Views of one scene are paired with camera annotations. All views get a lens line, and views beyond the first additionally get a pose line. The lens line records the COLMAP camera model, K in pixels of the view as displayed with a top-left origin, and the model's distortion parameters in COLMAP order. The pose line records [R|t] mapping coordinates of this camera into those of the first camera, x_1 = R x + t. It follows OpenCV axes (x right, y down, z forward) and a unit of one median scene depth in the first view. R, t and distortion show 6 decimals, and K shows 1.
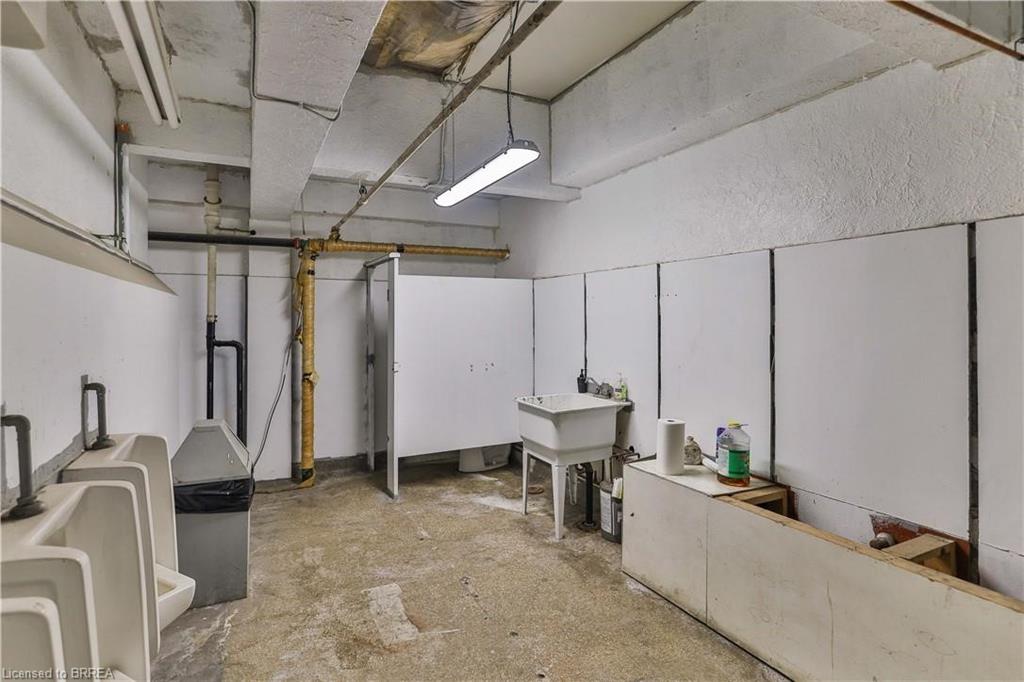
lens RADIAL K [[509.3, 0, 489.0], [0, 509.3, 320.2], [0, 0, 1]] dist [-0.001116, 0.000992]
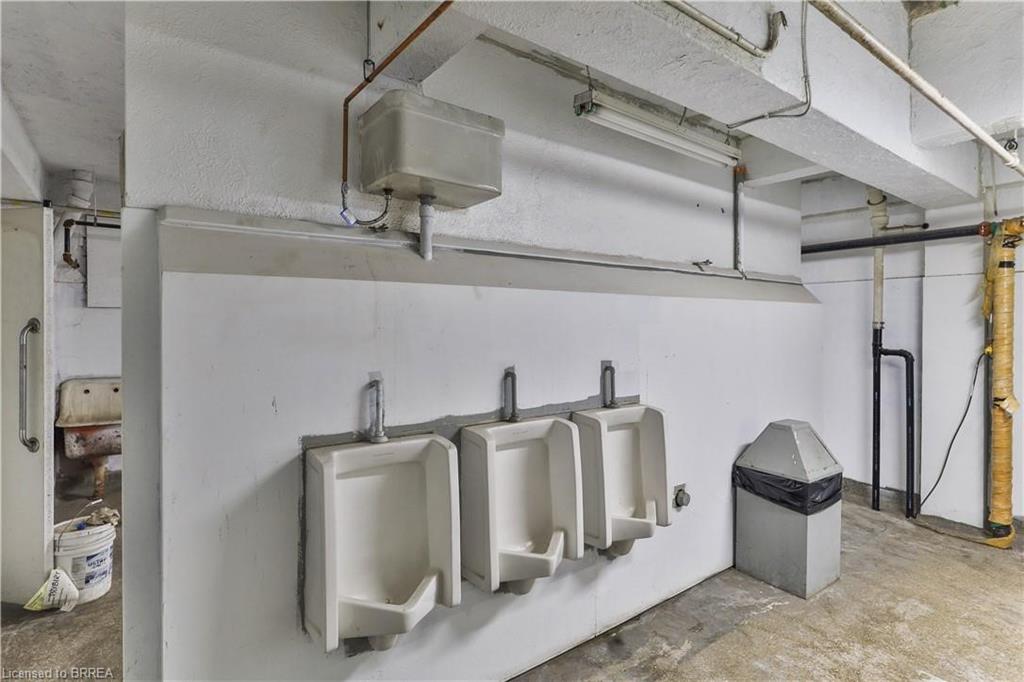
lens RADIAL K [[509.3, 0, 508.4], [0, 509.3, 332.9], [0, 0, 1]] dist [-0.001116, 0.000992]
pose [[0.184680, 0.019316, -0.982609, 0.264752], [-0.006624, 0.999809, 0.018409, -0.002041], [0.982776, 0.003109, 0.184773, 0.148533]]
